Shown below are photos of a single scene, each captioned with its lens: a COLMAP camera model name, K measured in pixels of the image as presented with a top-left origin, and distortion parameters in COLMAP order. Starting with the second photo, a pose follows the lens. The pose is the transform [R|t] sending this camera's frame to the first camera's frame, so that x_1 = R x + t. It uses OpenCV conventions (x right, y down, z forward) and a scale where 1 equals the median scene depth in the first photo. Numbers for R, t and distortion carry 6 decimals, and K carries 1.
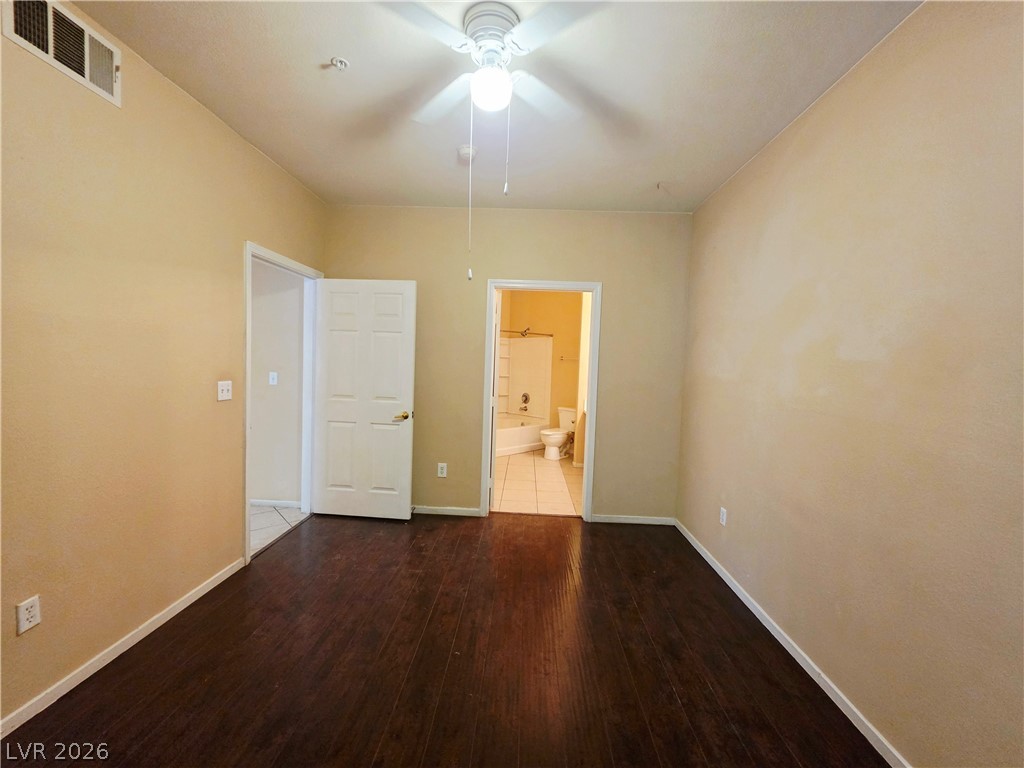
lens RADIAL K [[414.0, 0, 509.5], [0, 414.0, 379.5], [0, 0, 1]] dist [-0.000963, 0.000054]
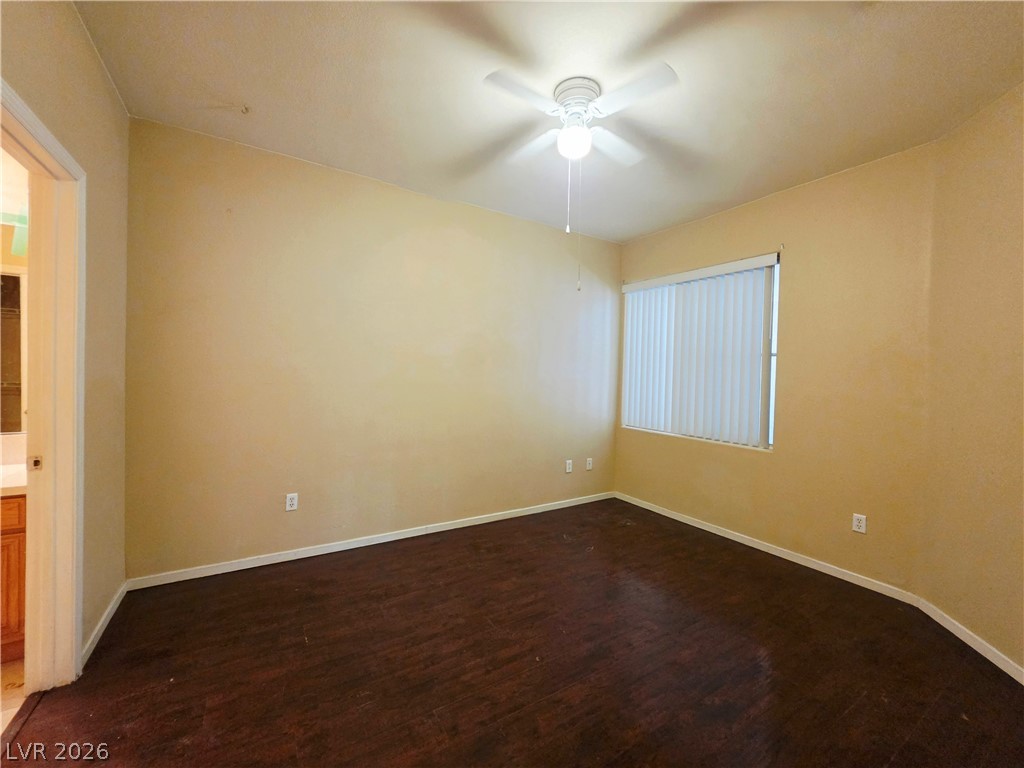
lens RADIAL K [[414.0, 0, 509.5], [0, 414.0, 379.5], [0, 0, 1]] dist [-0.000963, 0.000054]
pose [[-0.562153, -0.065197, 0.824460, -0.817507], [-0.011344, 0.997402, 0.071138, -0.064530], [-0.826956, 0.030638, -0.561432, 1.518887]]
